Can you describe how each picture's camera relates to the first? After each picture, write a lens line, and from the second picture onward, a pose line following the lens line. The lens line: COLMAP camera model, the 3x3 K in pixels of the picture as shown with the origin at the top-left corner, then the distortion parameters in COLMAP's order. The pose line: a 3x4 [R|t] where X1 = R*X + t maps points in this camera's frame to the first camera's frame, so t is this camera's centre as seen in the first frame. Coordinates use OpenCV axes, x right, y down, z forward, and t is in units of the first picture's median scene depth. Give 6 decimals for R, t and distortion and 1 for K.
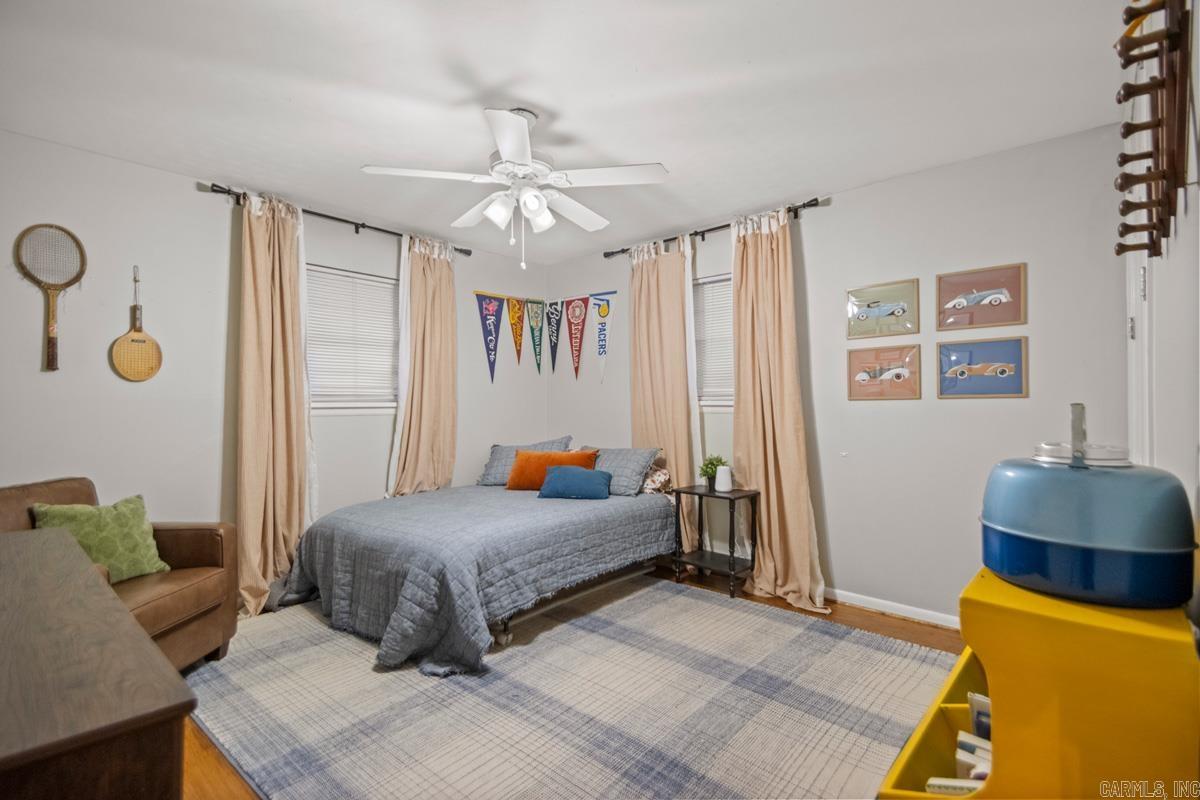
lens RADIAL K [[554.6, 0, 608.5], [0, 554.6, 401.7], [0, 0, 1]] dist [0.040893, -0.018777]
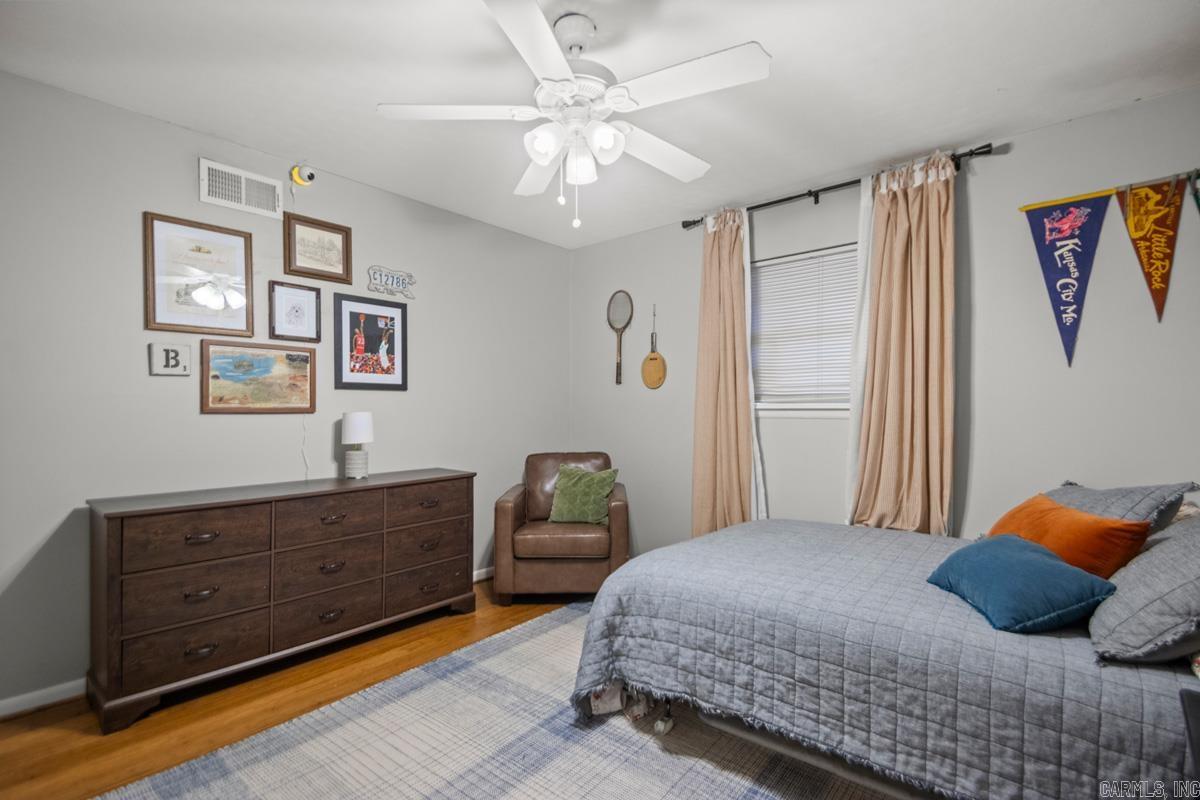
lens RADIAL K [[557.1, 0, 607.8], [0, 557.1, 410.1], [0, 0, 1]] dist [0.033682, -0.014739]
pose [[0.016484, 0.008727, -0.999826, 0.503872], [0.004915, 0.999949, 0.008809, 0.004227], [0.999852, -0.005059, 0.016440, 0.842599]]
